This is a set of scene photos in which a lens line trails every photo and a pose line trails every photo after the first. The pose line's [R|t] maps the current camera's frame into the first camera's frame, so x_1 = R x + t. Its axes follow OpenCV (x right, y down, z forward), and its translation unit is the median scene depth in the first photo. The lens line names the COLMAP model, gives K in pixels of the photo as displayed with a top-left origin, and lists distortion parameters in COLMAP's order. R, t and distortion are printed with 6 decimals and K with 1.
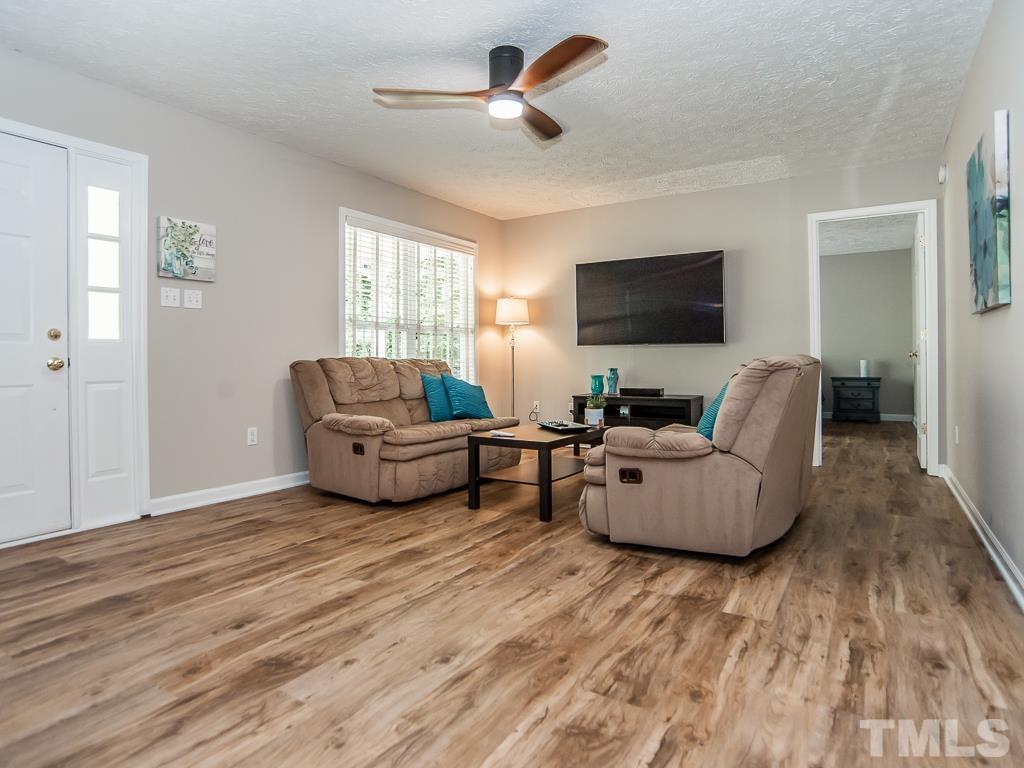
lens RADIAL K [[582.8, 0, 477.6], [0, 582.8, 366.2], [0, 0, 1]] dist [-0.088266, 0.047367]
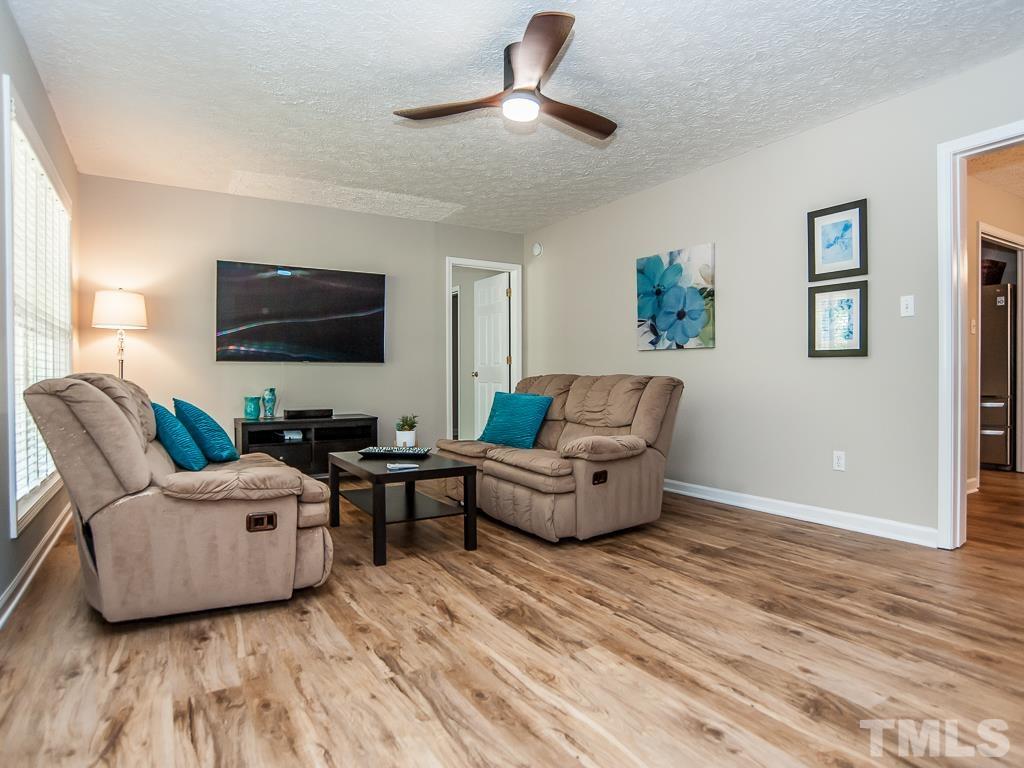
lens RADIAL K [[581.5, 0, 515.7], [0, 581.5, 381.4], [0, 0, 1]] dist [-0.082706, 0.049268]
pose [[0.404998, -0.002413, 0.914315, -0.991525], [0.008930, 0.999959, -0.001317, -0.006006], [-0.914274, 0.008698, 0.405003, 0.765723]]
